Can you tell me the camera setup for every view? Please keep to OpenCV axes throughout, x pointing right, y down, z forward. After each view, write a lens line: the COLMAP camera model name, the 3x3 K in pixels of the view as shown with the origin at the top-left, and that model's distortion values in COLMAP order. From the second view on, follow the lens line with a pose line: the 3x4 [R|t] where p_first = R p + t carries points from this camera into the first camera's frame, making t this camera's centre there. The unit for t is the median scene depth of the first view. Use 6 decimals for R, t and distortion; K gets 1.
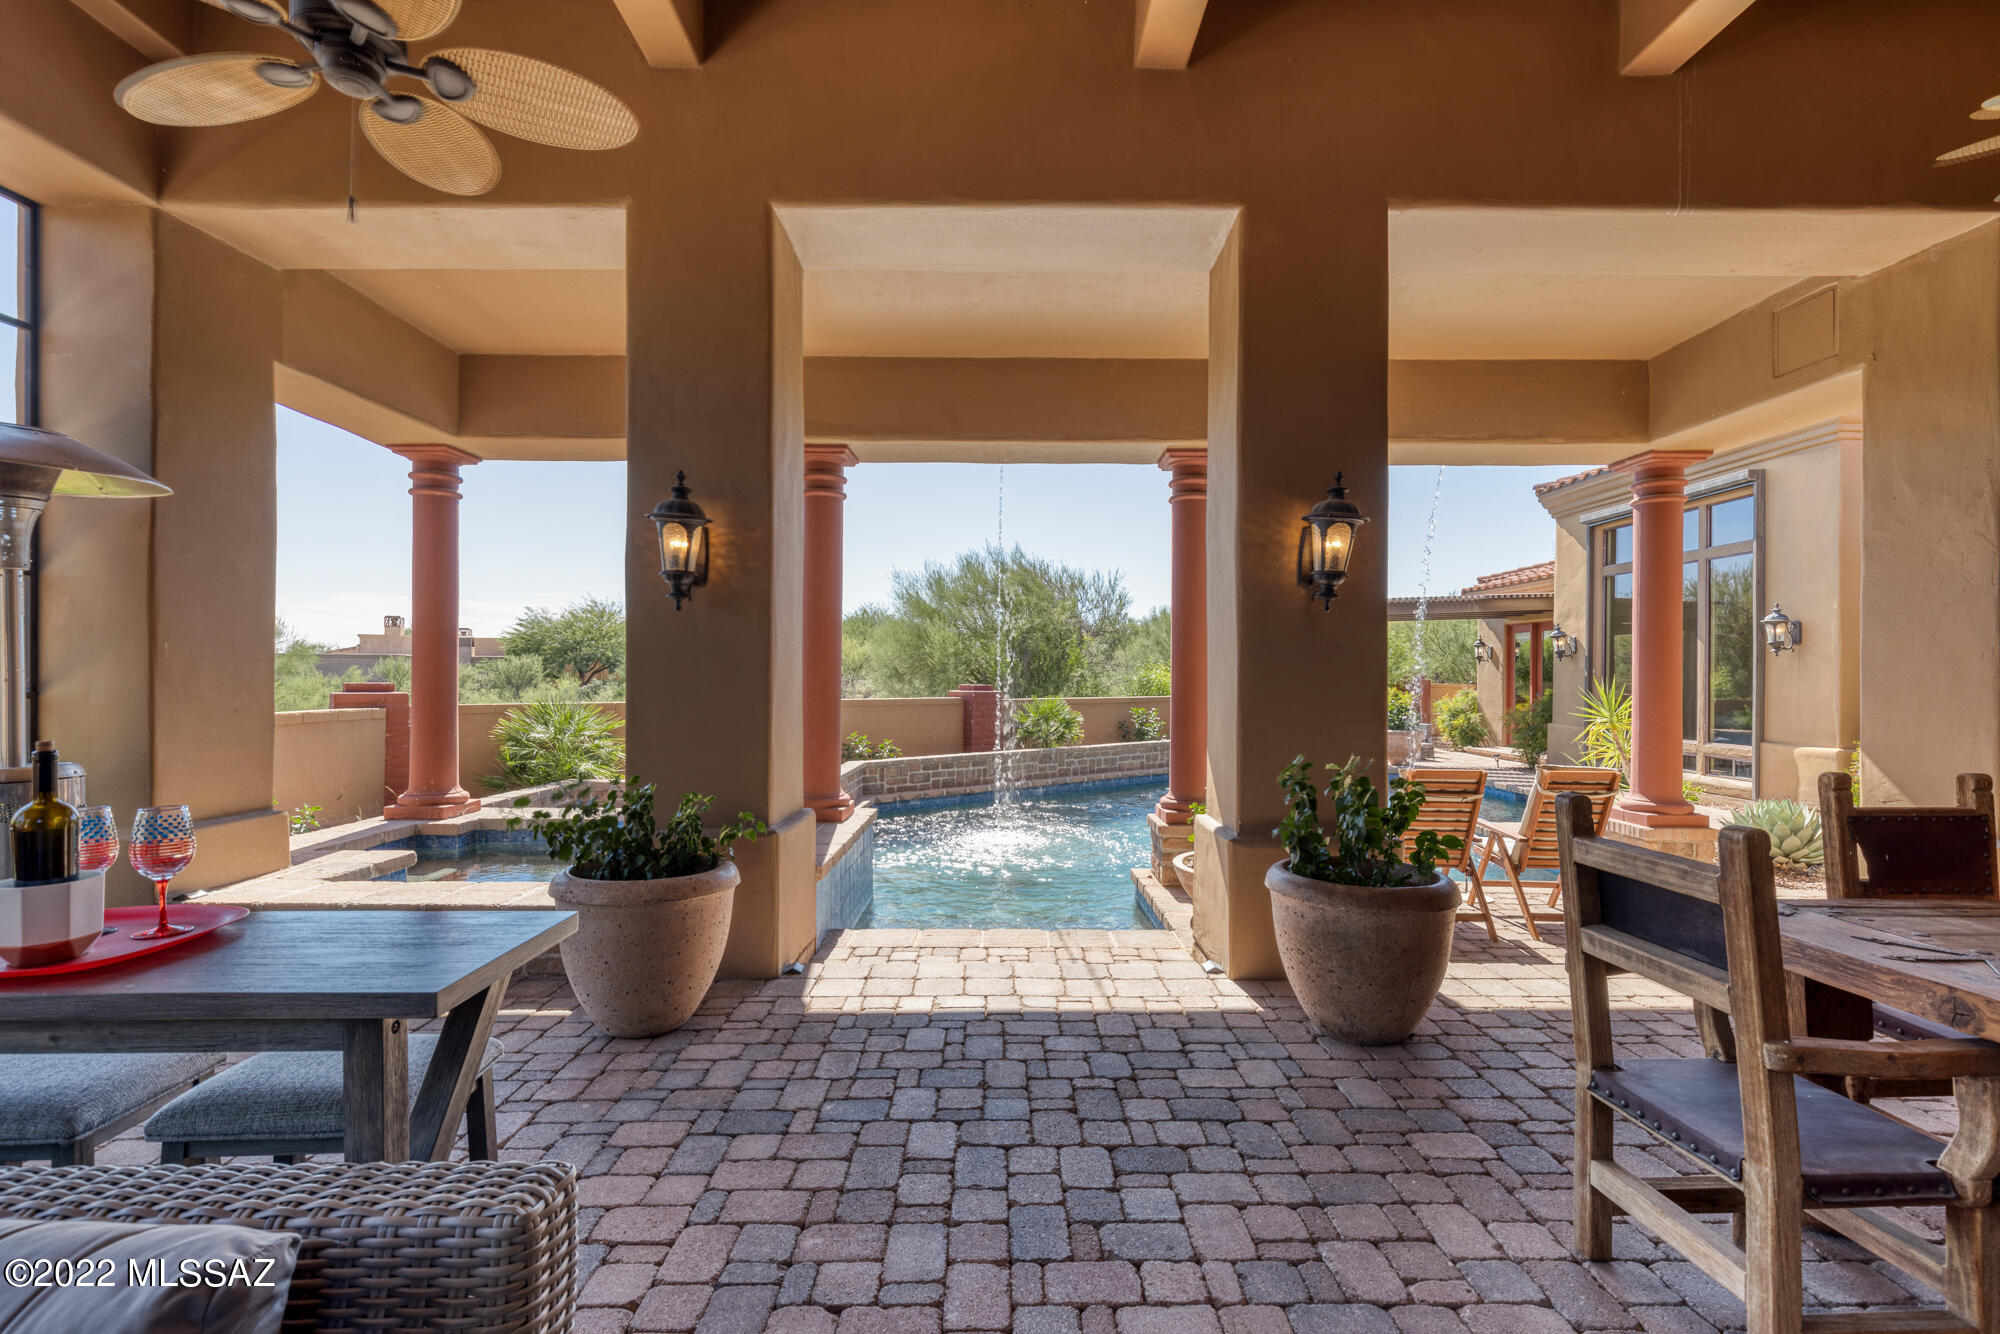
lens RADIAL K [[911.2, 0, 1000.5], [0, 911.2, 668.9], [0, 0, 1]] dist [0.016092, -0.000086]
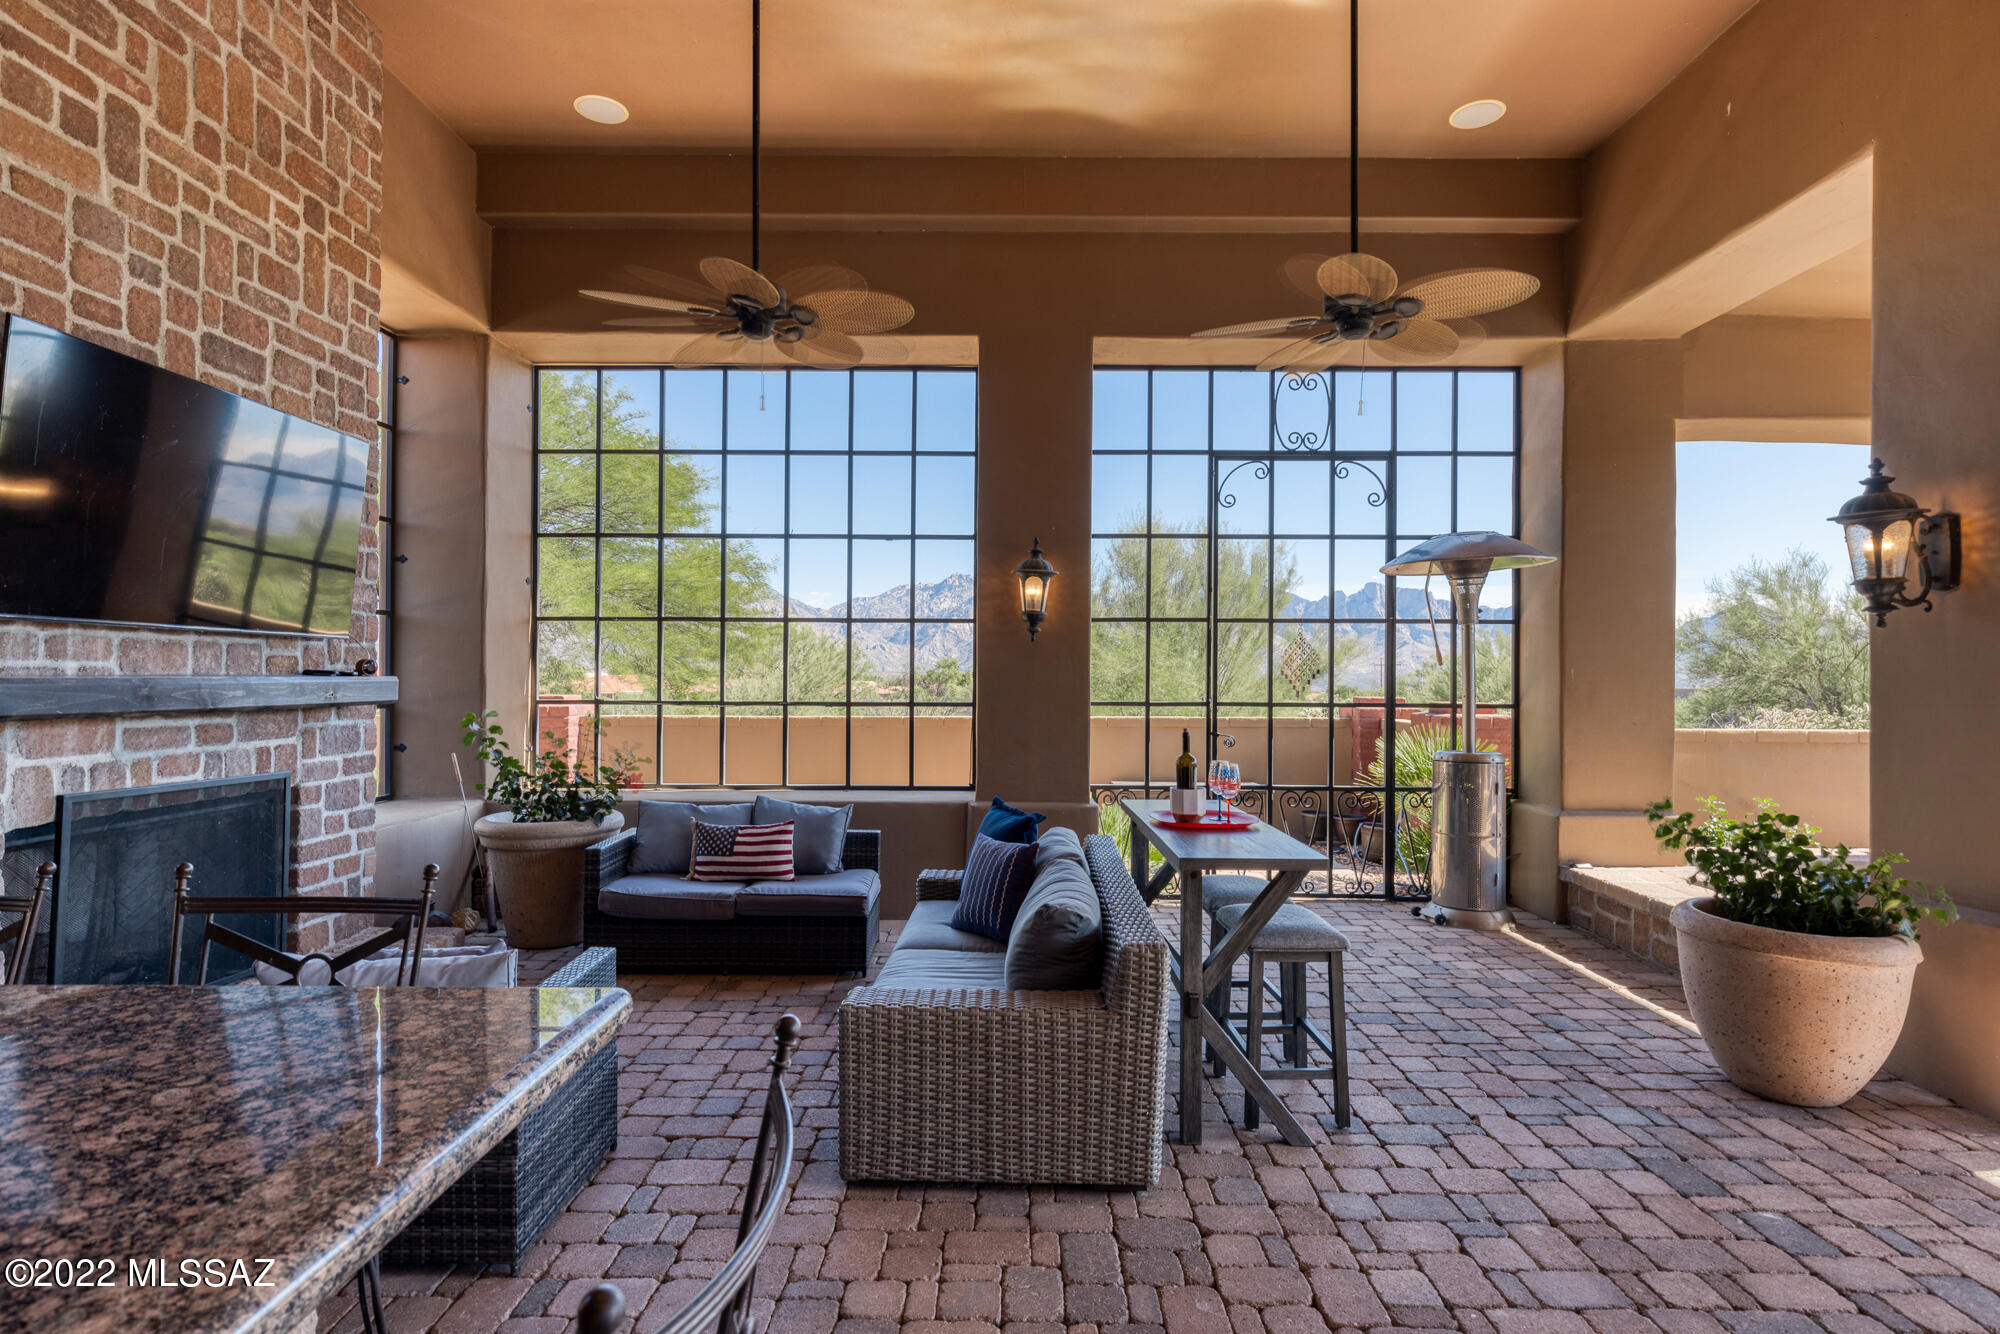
lens RADIAL K [[1040.4, 0, 998.7], [0, 1040.4, 668.7], [0, 0, 1]] dist [0.003203, 0.000367]
pose [[-0.018820, -0.006919, -0.999799, 0.588279], [0.000865, 0.999976, -0.006936, -0.019384], [0.999823, -0.000995, -0.018814, 0.217128]]
